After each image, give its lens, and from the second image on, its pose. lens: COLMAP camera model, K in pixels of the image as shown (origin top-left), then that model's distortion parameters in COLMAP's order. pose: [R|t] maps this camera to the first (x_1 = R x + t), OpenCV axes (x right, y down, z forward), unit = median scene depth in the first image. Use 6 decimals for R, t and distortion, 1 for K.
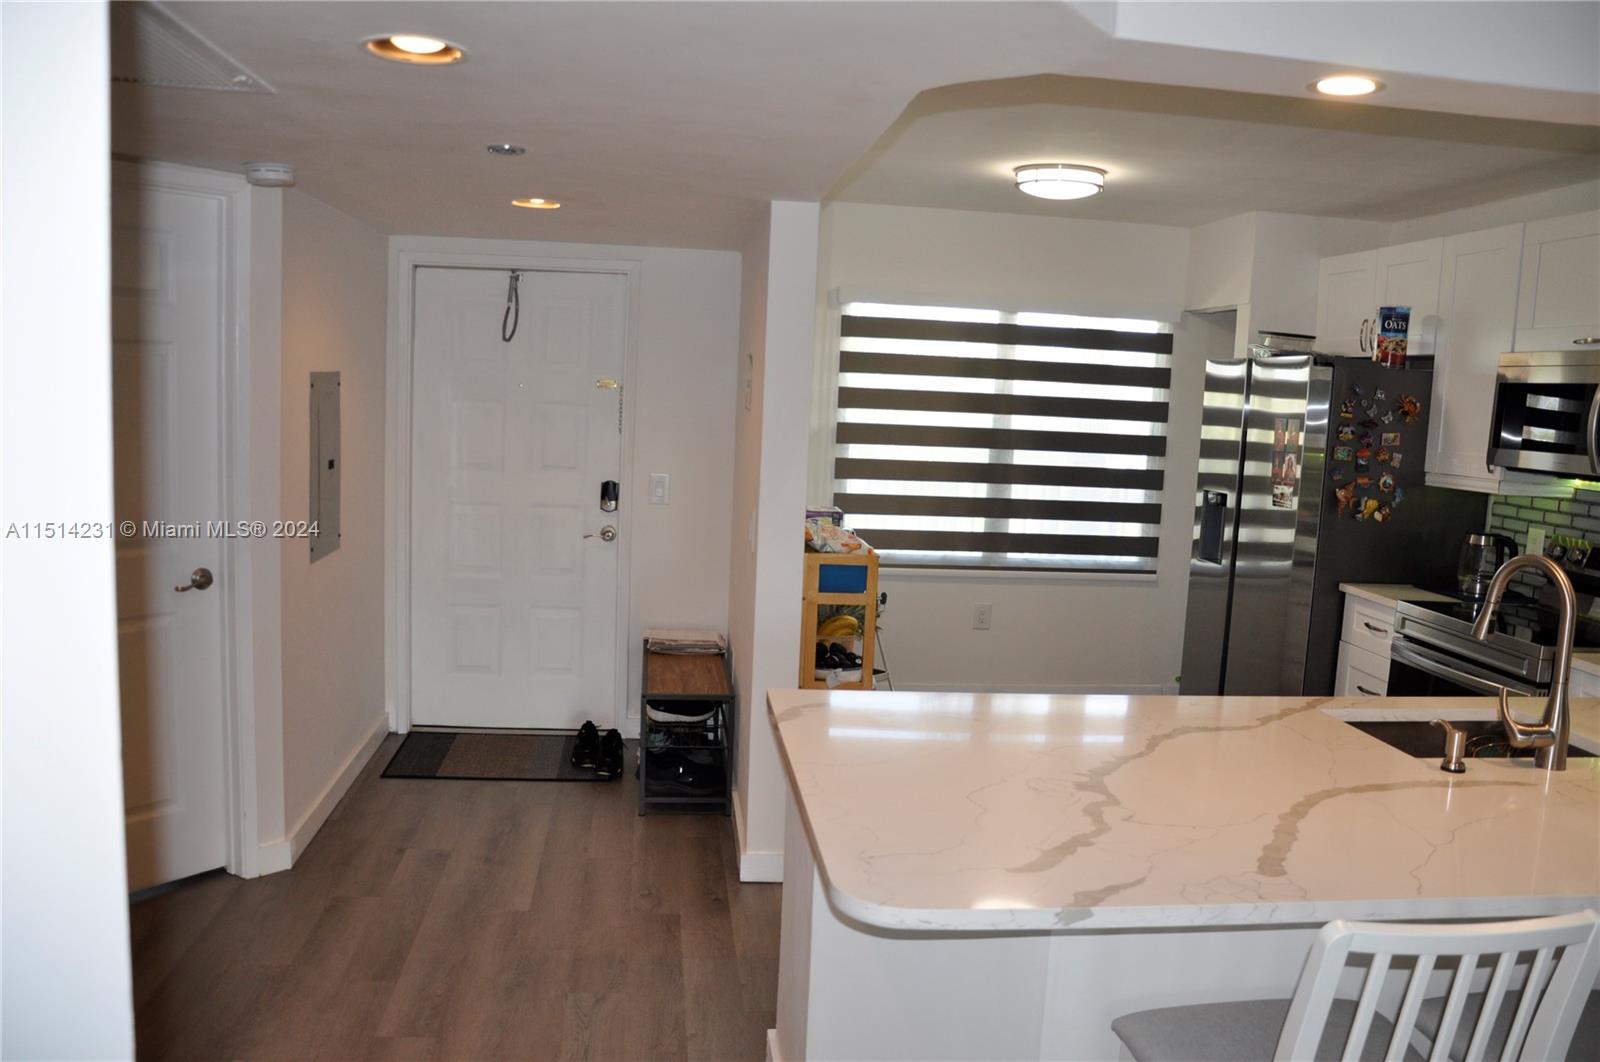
lens RADIAL K [[1244.5, 0, 806.7], [0, 1244.5, 524.4], [0, 0, 1]] dist [-0.142432, 0.097763]
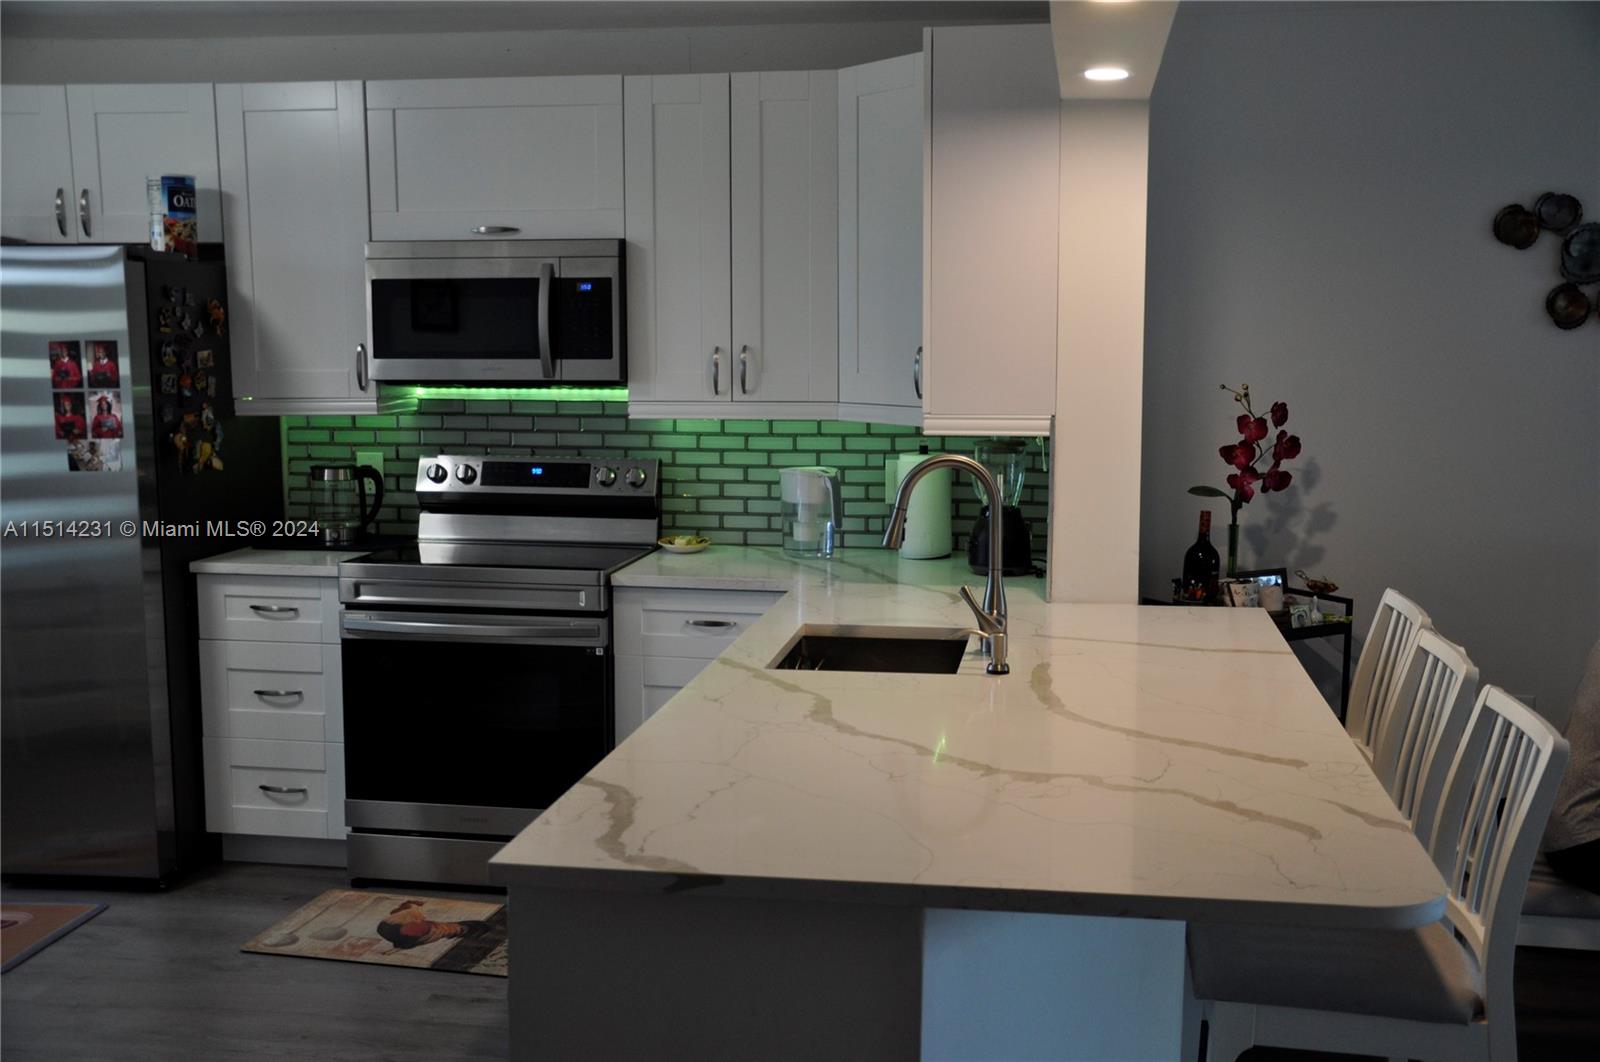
lens RADIAL K [[1658.8, 0, 797.4], [0, 1658.8, 544.1], [0, 0, 1]] dist [0.023699, 0.000000]
pose [[0.274052, -0.171889, 0.946229, -0.399979], [0.123657, 0.982029, 0.142578, -0.059321], [-0.953732, 0.077934, 0.290382, 0.366566]]
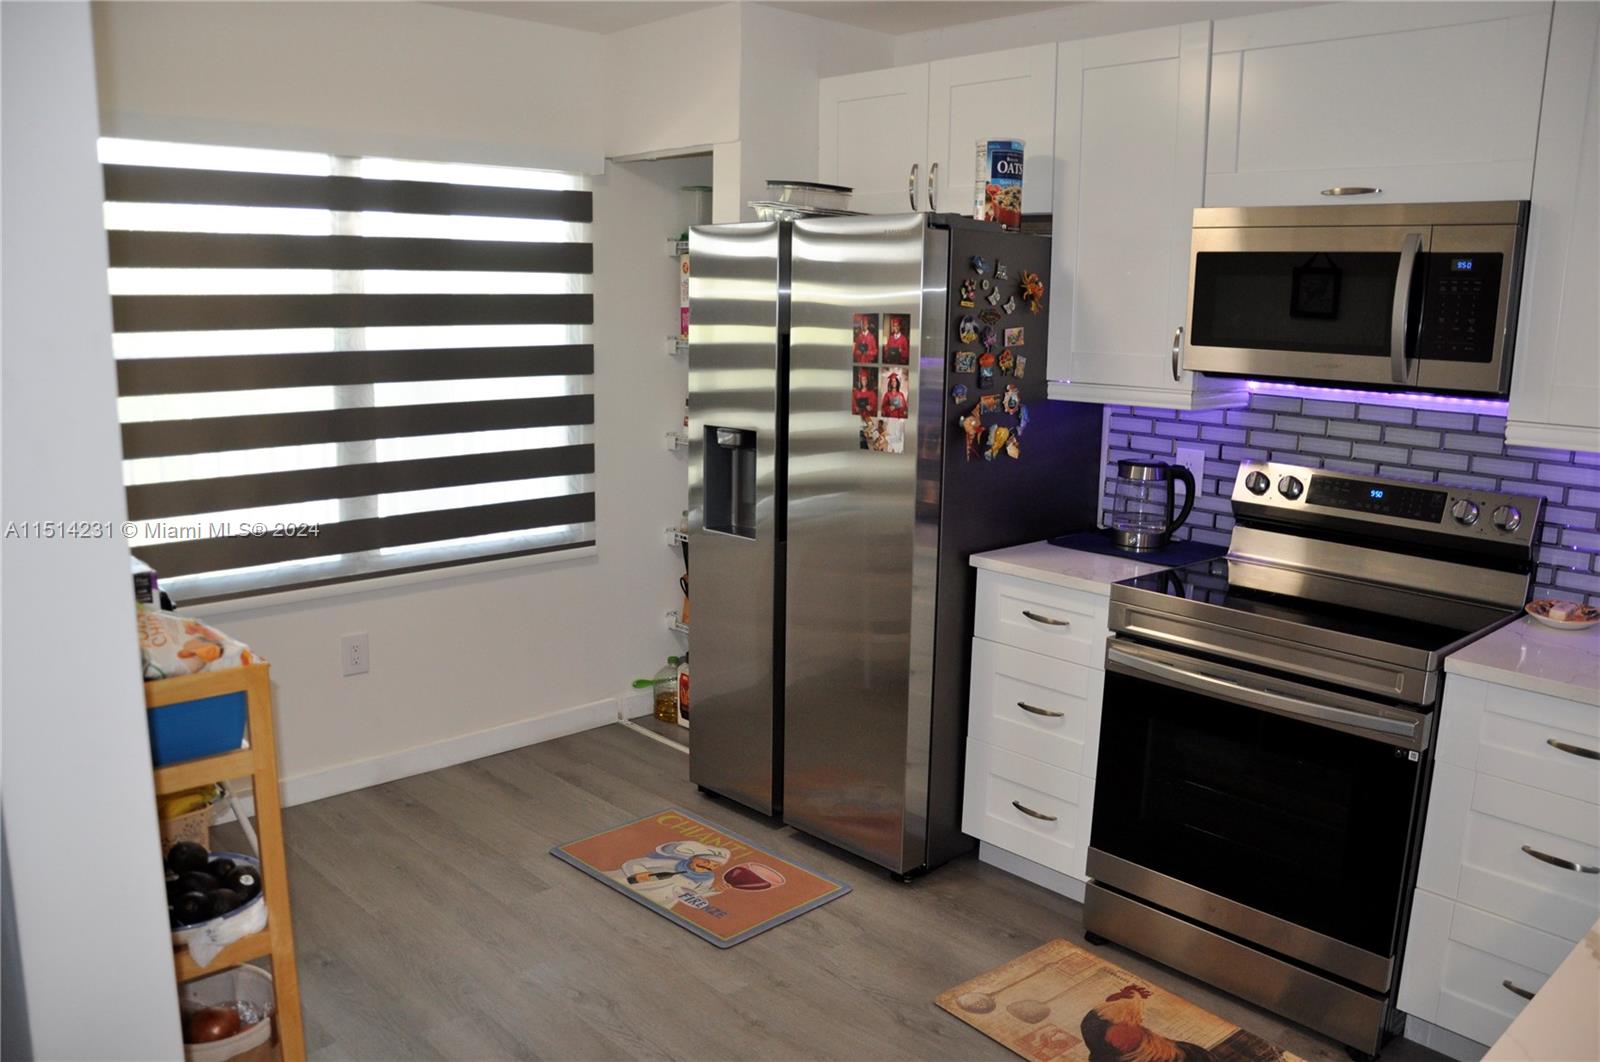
lens RADIAL K [[1244.5, 0, 807.8], [0, 1244.5, 537.5], [0, 0, 1]] dist [-0.142432, 0.097763]
pose [[0.799623, -0.143279, 0.583159, -0.034128], [0.085466, 0.988386, 0.125651, -0.056037], [-0.594390, -0.050633, 0.802582, 0.501750]]
